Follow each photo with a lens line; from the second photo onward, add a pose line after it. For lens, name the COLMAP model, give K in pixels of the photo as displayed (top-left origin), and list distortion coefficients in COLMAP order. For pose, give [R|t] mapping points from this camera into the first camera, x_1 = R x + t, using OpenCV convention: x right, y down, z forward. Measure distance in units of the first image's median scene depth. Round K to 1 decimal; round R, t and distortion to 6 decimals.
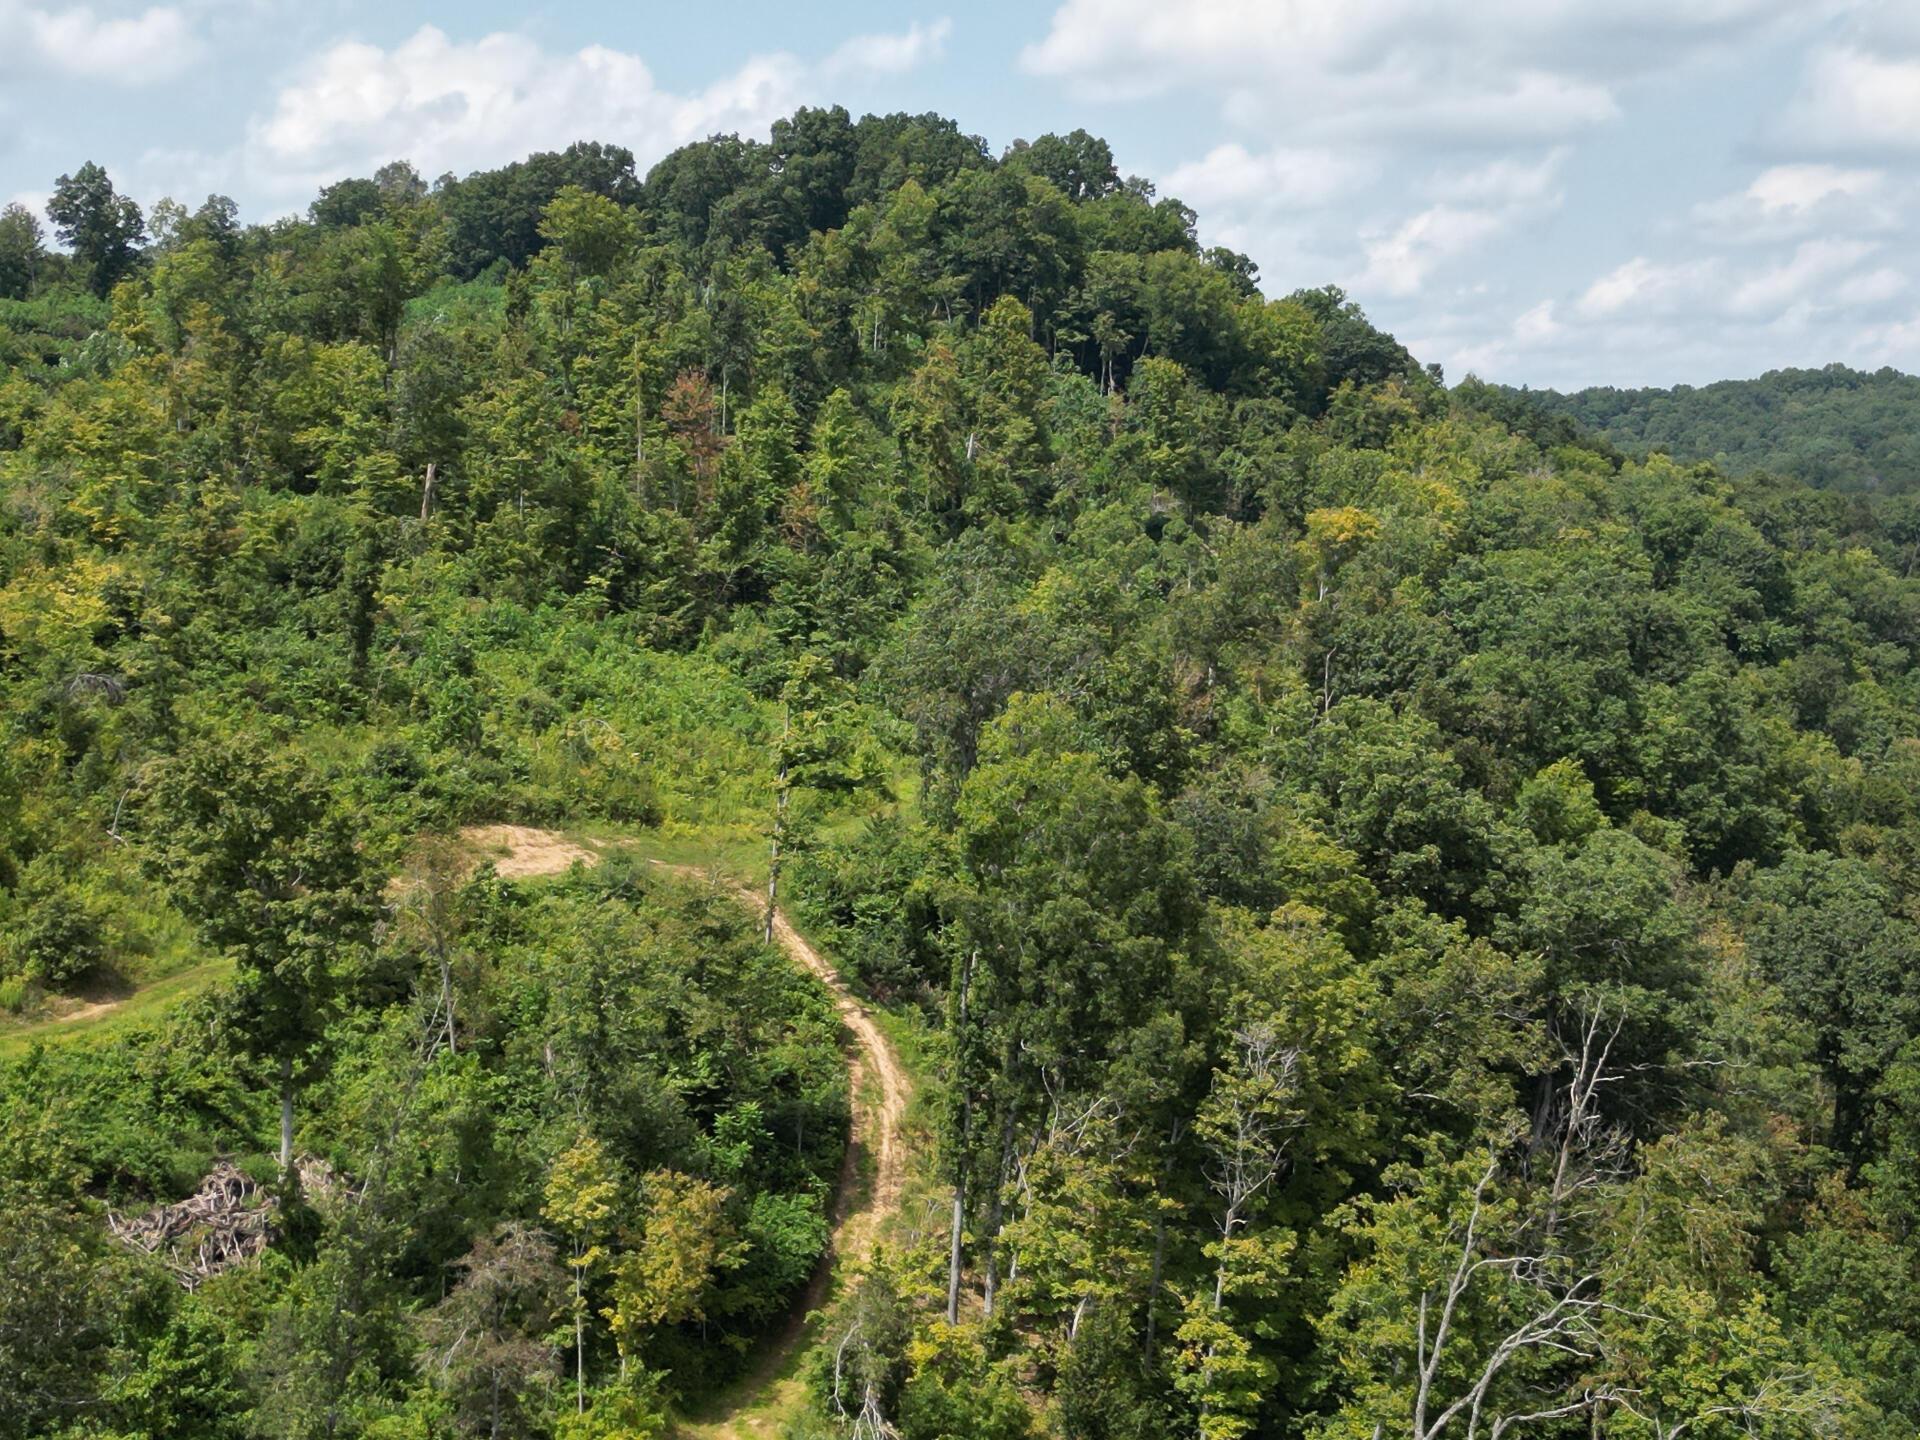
lens RADIAL K [[2769.4, 0, 974.8], [0, 2769.4, 726.2], [0, 0, 1]] dist [0.122357, 0.000000]
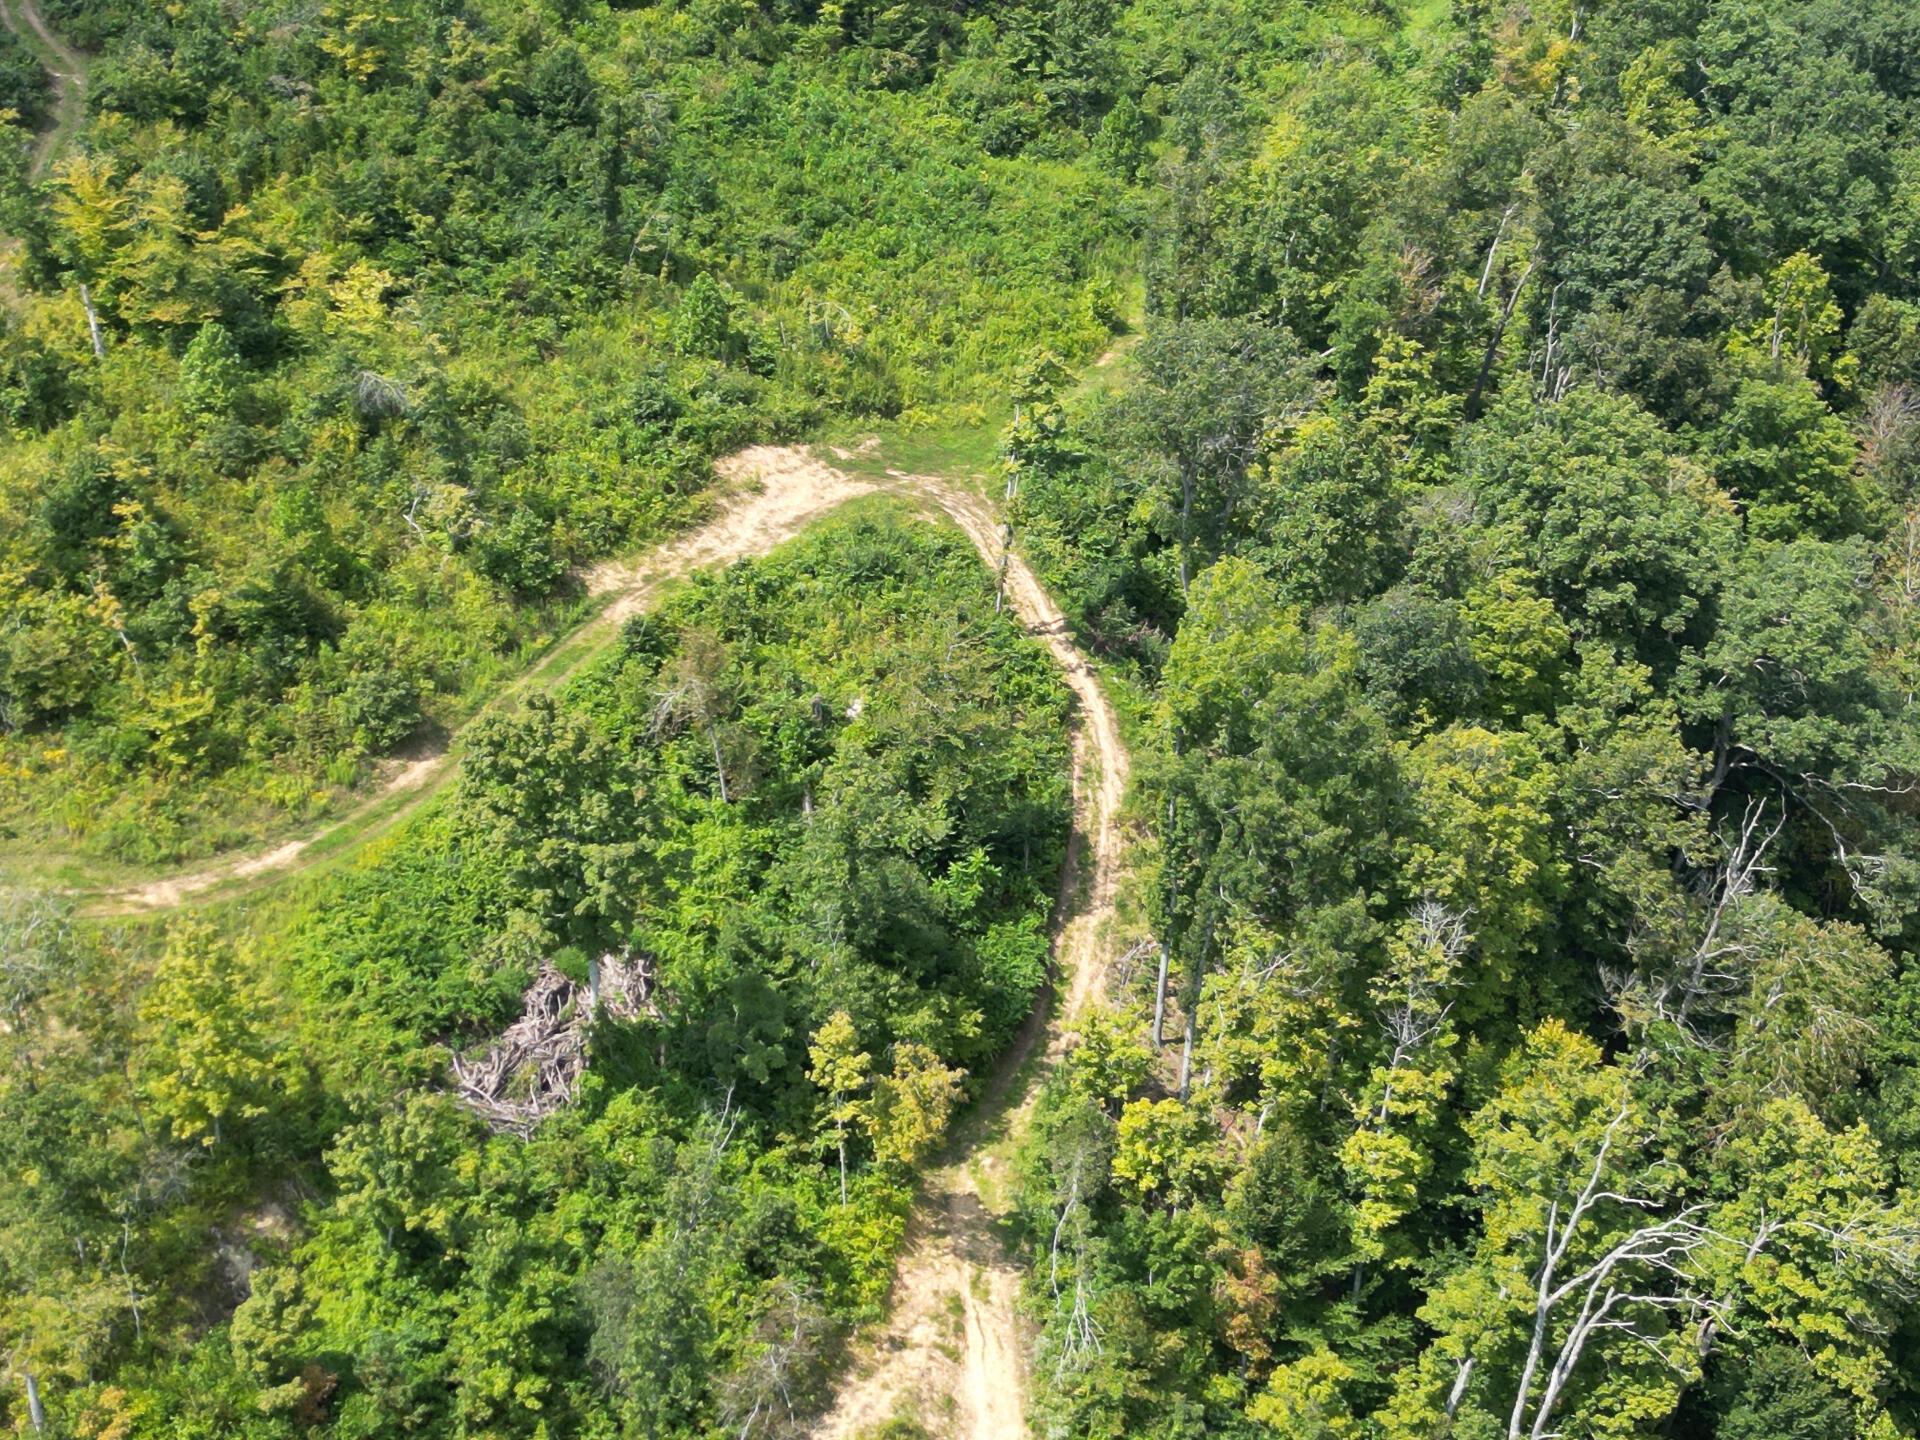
lens RADIAL K [[2769.4, 0, 958.6], [0, 2769.4, 727.8], [0, 0, 1]] dist [0.122357, 0.000000]
pose [[0.995924, 0.031164, -0.084645, 0.002865], [0.004006, 0.922210, 0.386670, -0.318015], [0.090111, -0.385433, 0.918325, -0.017584]]
